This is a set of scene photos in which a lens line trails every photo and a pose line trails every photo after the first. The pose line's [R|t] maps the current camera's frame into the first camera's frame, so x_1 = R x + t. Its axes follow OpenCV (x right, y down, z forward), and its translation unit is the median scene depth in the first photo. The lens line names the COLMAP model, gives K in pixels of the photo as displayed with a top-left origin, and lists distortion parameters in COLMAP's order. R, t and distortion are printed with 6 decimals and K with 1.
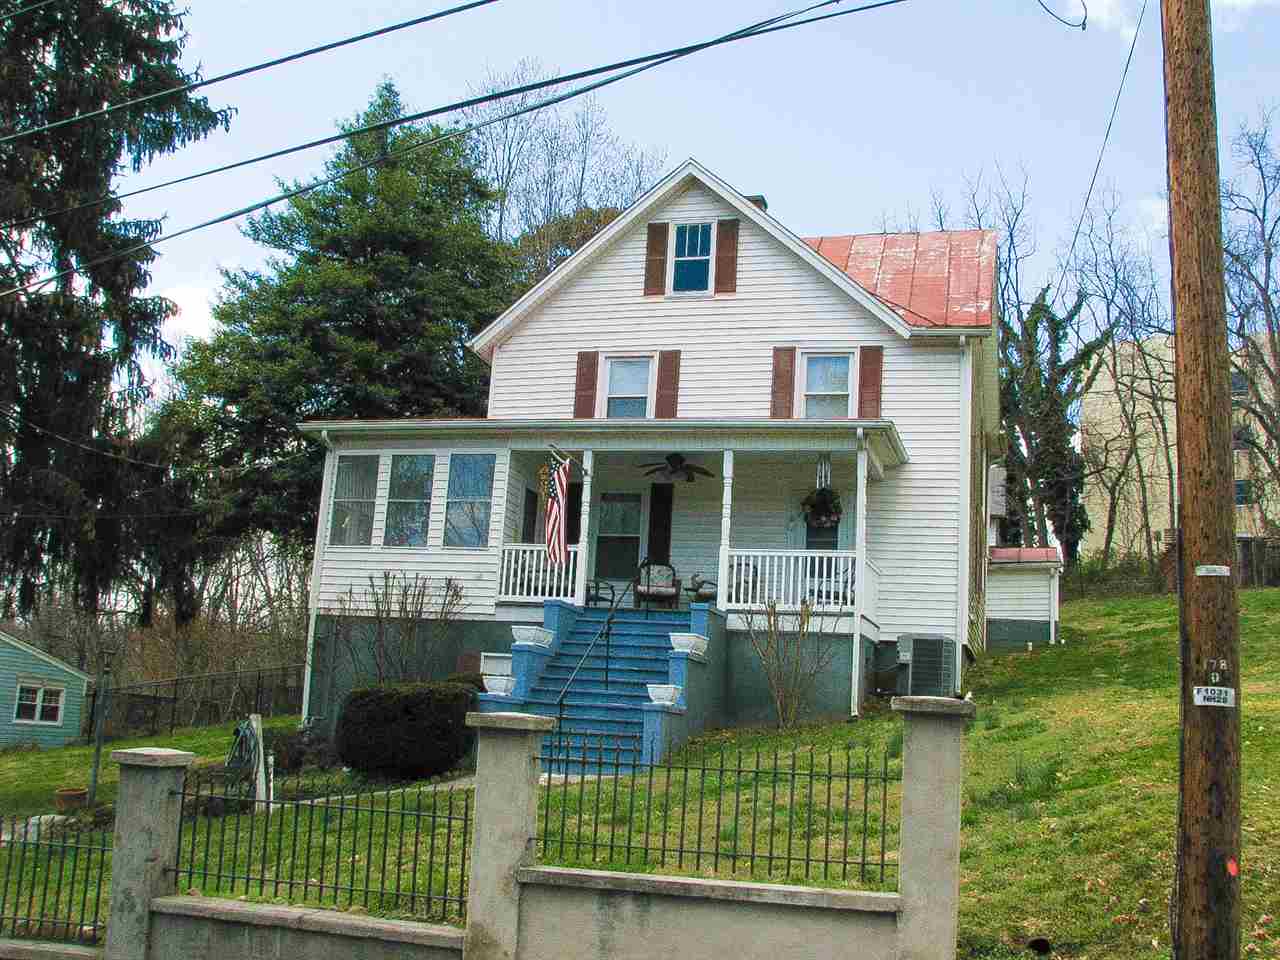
lens RADIAL K [[1082.1, 0, 640.0], [0, 1082.1, 480.0], [0, 0, 1]] dist [-0.006917, -0.009965]
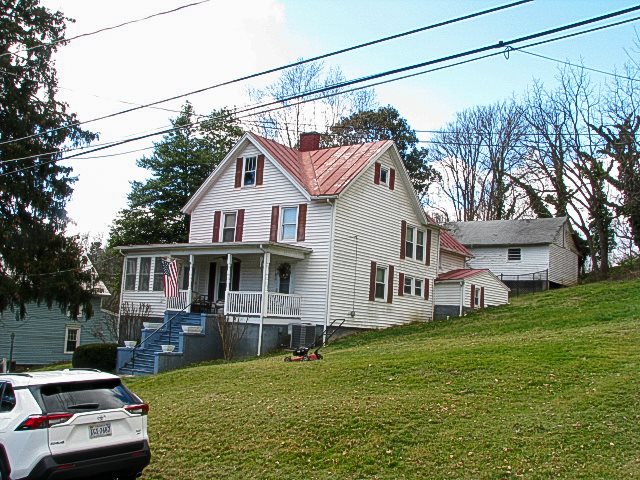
lens RADIAL K [[541.1, 0, 320.0], [0, 541.1, 240.0], [0, 0, 1]] dist [-0.006917, -0.009965]
pose [[0.951884, -0.062194, -0.300081, 0.584934], [0.064680, 0.997905, -0.001654, -0.036138], [0.299556, -0.017835, 0.953912, -0.147509]]
